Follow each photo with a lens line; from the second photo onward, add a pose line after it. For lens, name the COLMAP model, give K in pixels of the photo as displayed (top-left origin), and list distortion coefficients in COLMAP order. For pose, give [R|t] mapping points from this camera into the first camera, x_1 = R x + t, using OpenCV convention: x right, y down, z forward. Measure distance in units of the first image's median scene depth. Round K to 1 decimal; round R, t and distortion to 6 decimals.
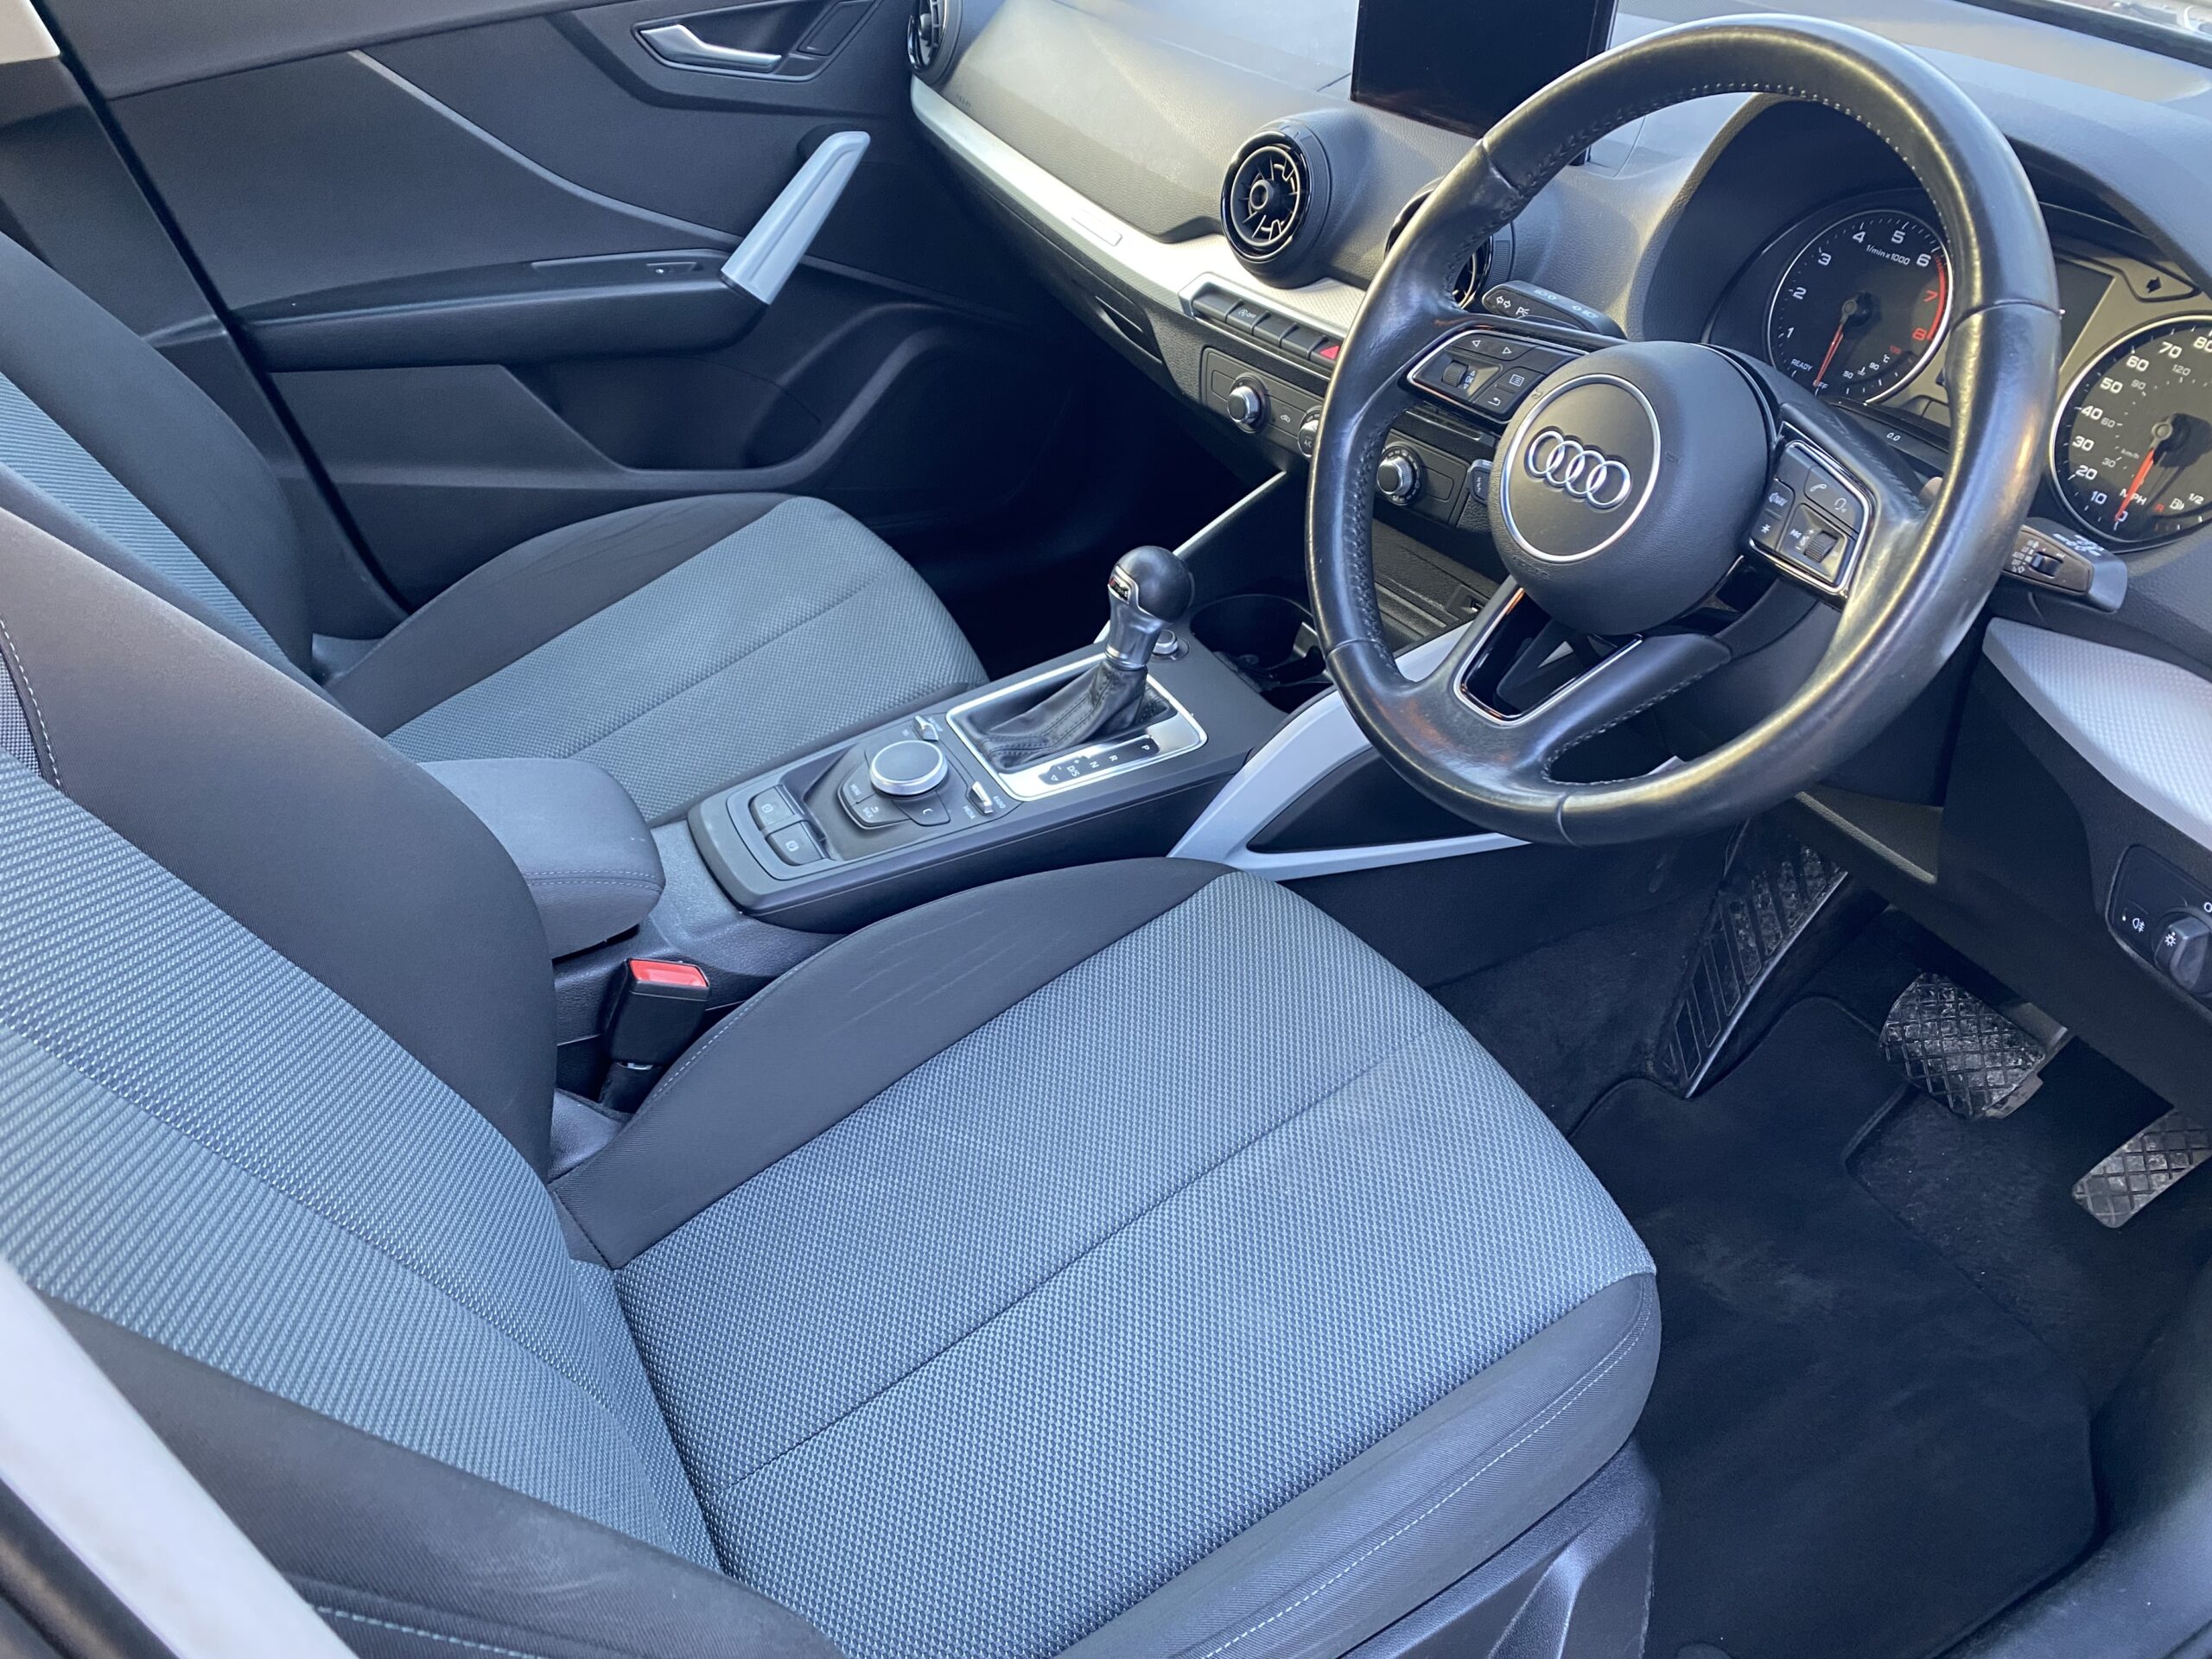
lens RADIAL K [[1788.5, 0, 1079.8], [0, 1788.5, 794.4], [0, 0, 1]] dist [0.040430, -0.049057]
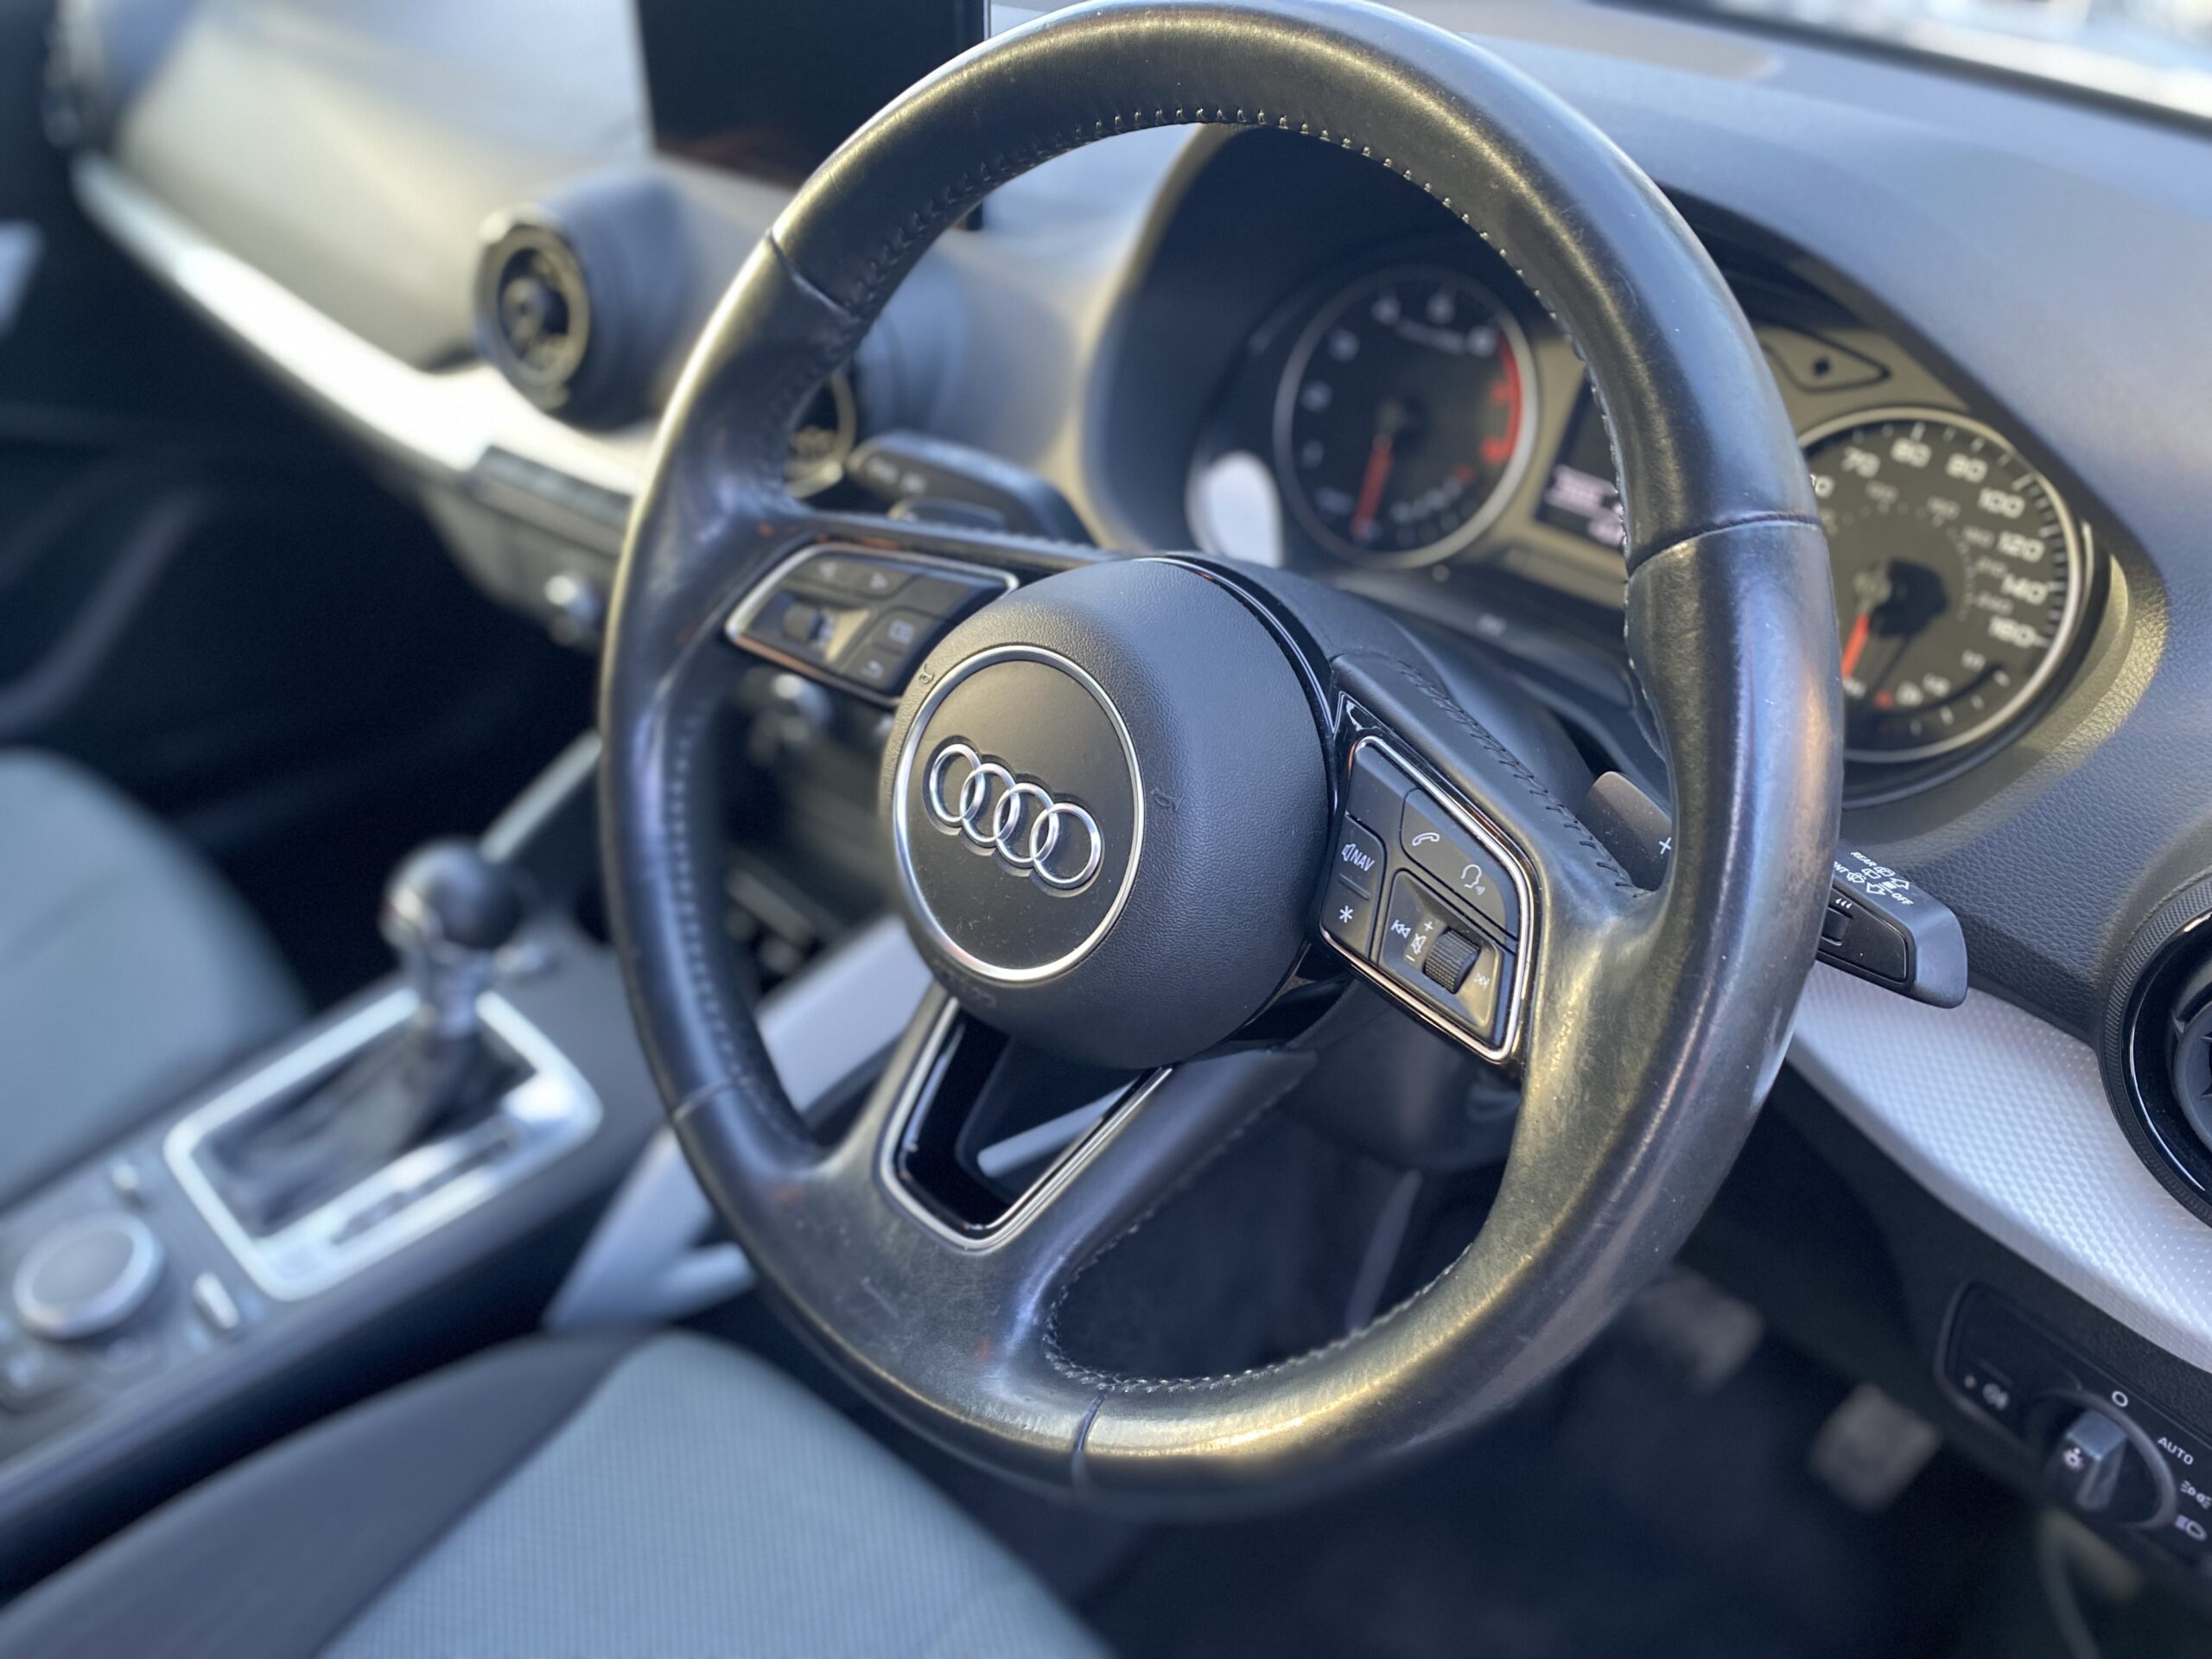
lens RADIAL K [[2339.8, 0, 1102.4], [0, 2339.8, 1008.2], [0, 0, 1]] dist [0.182826, -0.660989]
pose [[0.956000, -0.157146, 0.247728, 0.093315], [0.161450, 0.986876, 0.002977, -0.097373], [-0.244945, 0.037149, 0.968825, 0.236756]]
